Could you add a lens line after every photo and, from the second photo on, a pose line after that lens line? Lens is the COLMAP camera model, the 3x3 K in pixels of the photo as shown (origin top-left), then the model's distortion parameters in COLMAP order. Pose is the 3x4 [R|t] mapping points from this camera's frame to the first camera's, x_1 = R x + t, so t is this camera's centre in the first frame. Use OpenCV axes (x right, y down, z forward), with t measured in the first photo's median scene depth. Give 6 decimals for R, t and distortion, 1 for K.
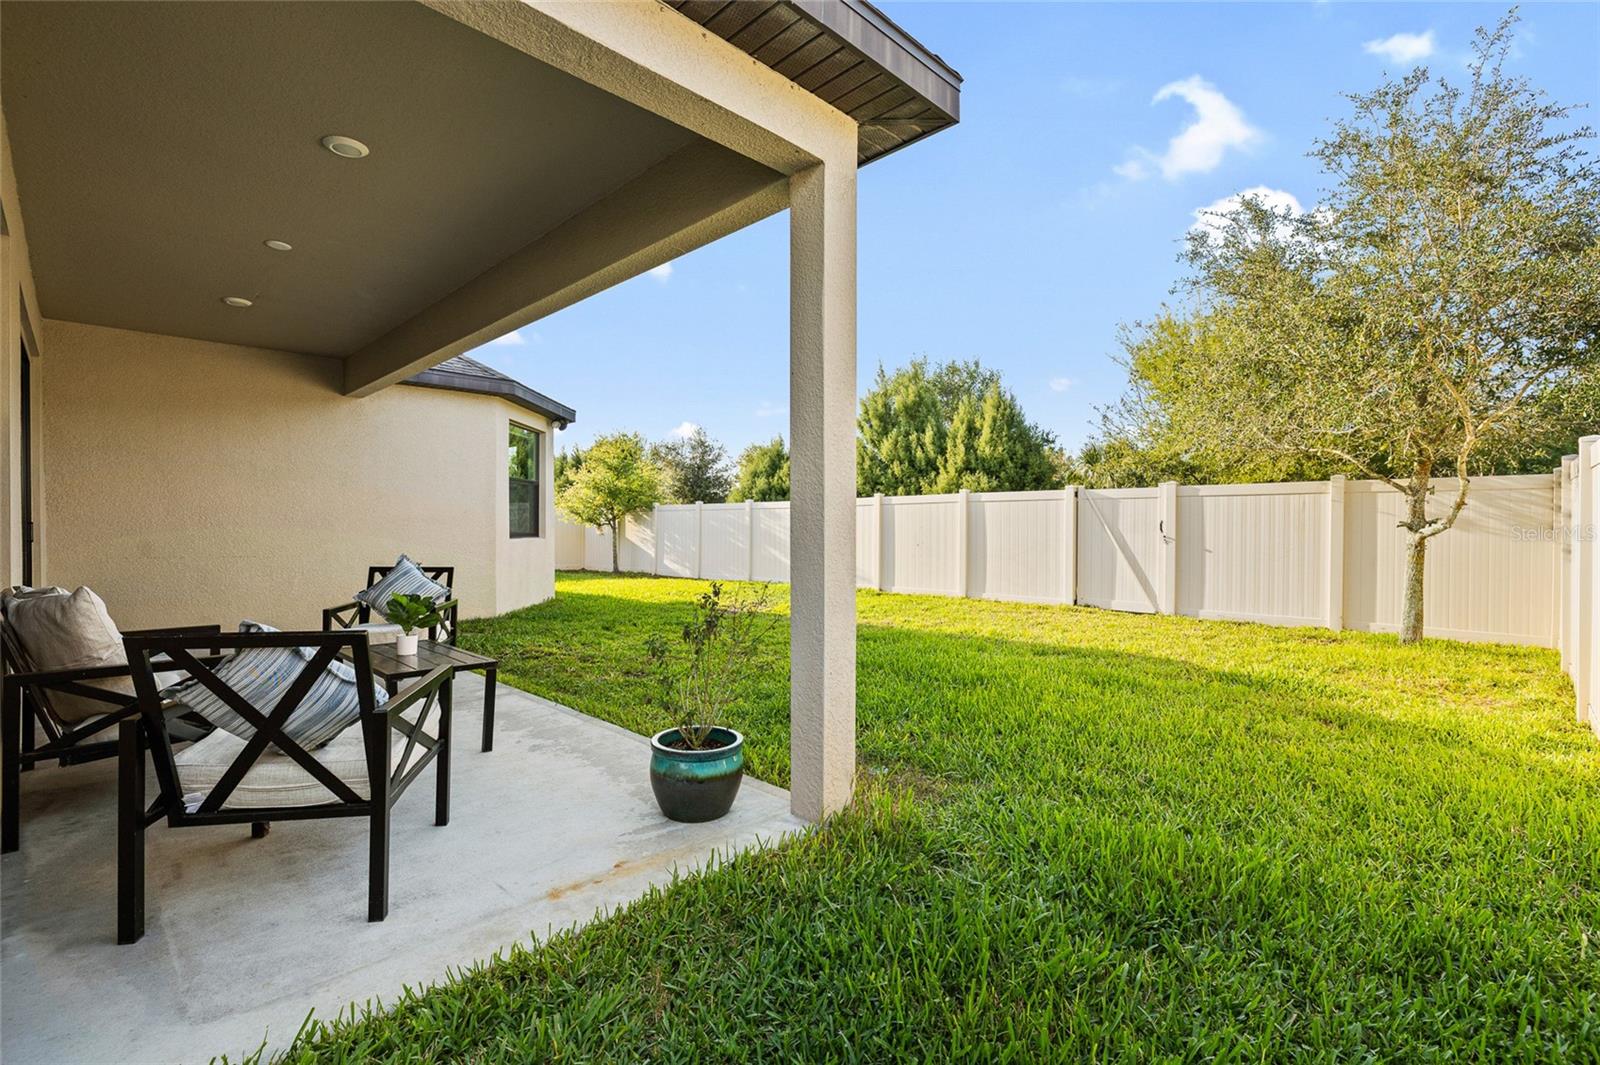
lens RADIAL K [[714.1, 0, 799.8], [0, 714.1, 525.0], [0, 0, 1]] dist [-0.009510, 0.002718]
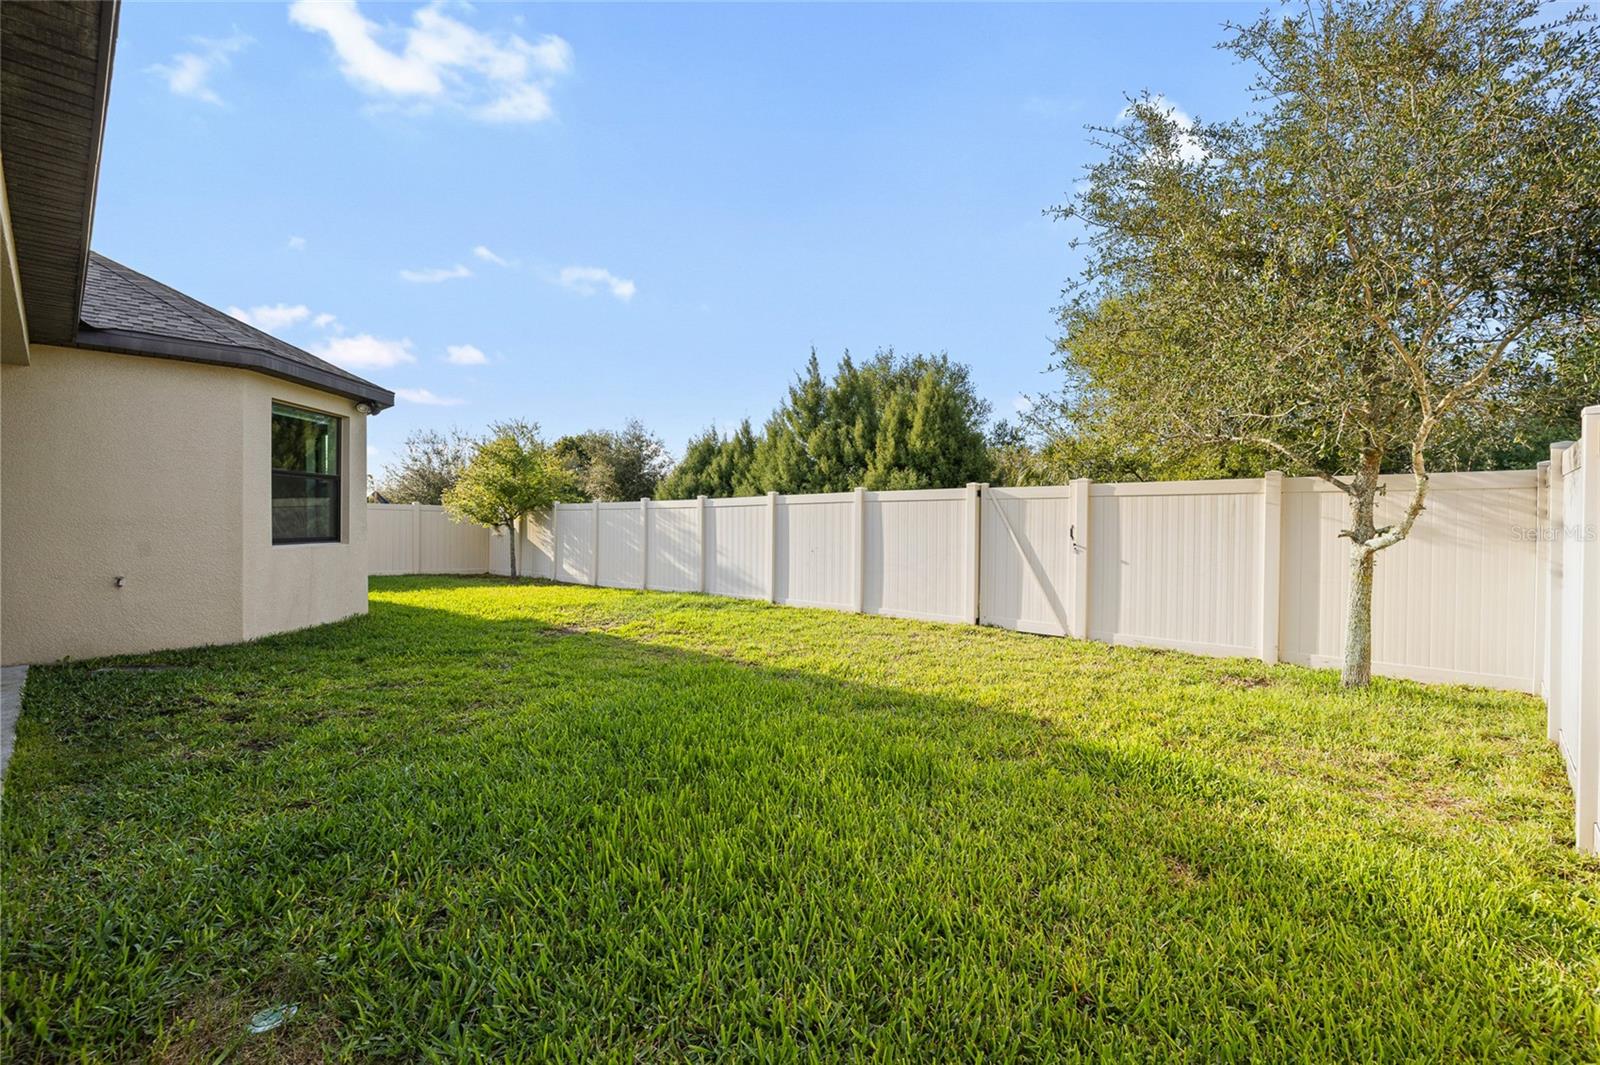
lens RADIAL K [[714.1, 0, 798.1], [0, 714.1, 524.9], [0, 0, 1]] dist [-0.009510, 0.002718]
pose [[0.999894, 0.003038, 0.014245, 0.175283], [-0.003079, 0.999991, 0.002868, -0.008073], [-0.014237, -0.002911, 0.999894, 0.169676]]
